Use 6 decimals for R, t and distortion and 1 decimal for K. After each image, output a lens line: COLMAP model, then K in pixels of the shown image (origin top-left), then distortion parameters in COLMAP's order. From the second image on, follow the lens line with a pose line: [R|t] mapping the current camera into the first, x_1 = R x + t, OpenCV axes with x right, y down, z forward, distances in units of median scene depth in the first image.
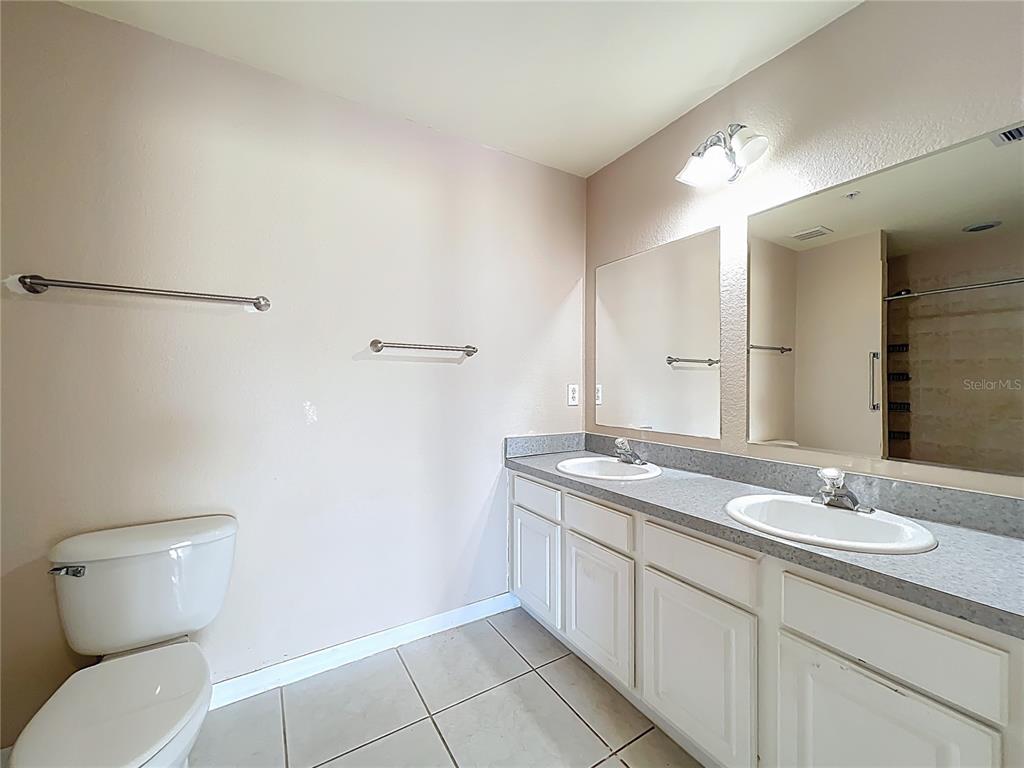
lens RADIAL K [[412.7, 0, 506.2], [0, 412.7, 380.7], [0, 0, 1]] dist [-0.000340, 0.000051]
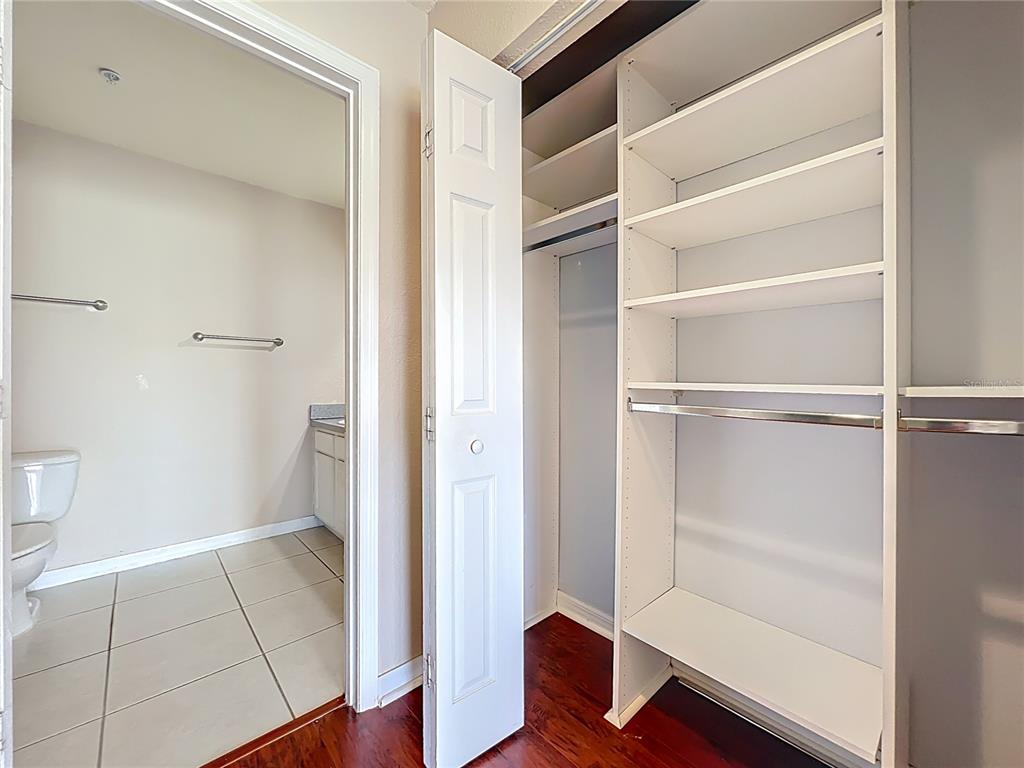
lens RADIAL K [[412.7, 0, 506.2], [0, 412.7, 380.7], [0, 0, 1]] dist [-0.000340, 0.000051]
pose [[0.983942, 0.003729, 0.178451, 0.473415], [-0.004515, 0.999982, 0.003999, 0.056067], [-0.178432, -0.004740, 0.983941, -0.584298]]
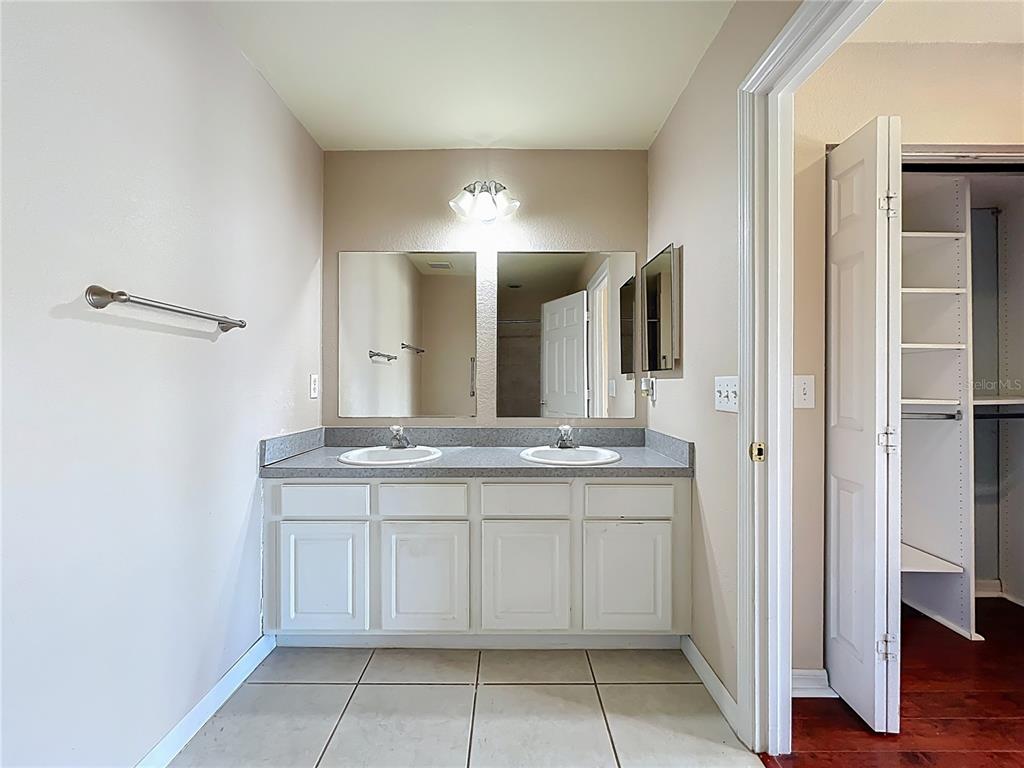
lens RADIAL K [[412.7, 0, 506.2], [0, 412.7, 380.7], [0, 0, 1]] dist [-0.000340, 0.000051]
pose [[0.517608, 0.003869, 0.855609, -0.506900], [-0.006578, 0.999978, -0.000542, 0.026318], [-0.855592, -0.005347, 0.517623, 0.232856]]
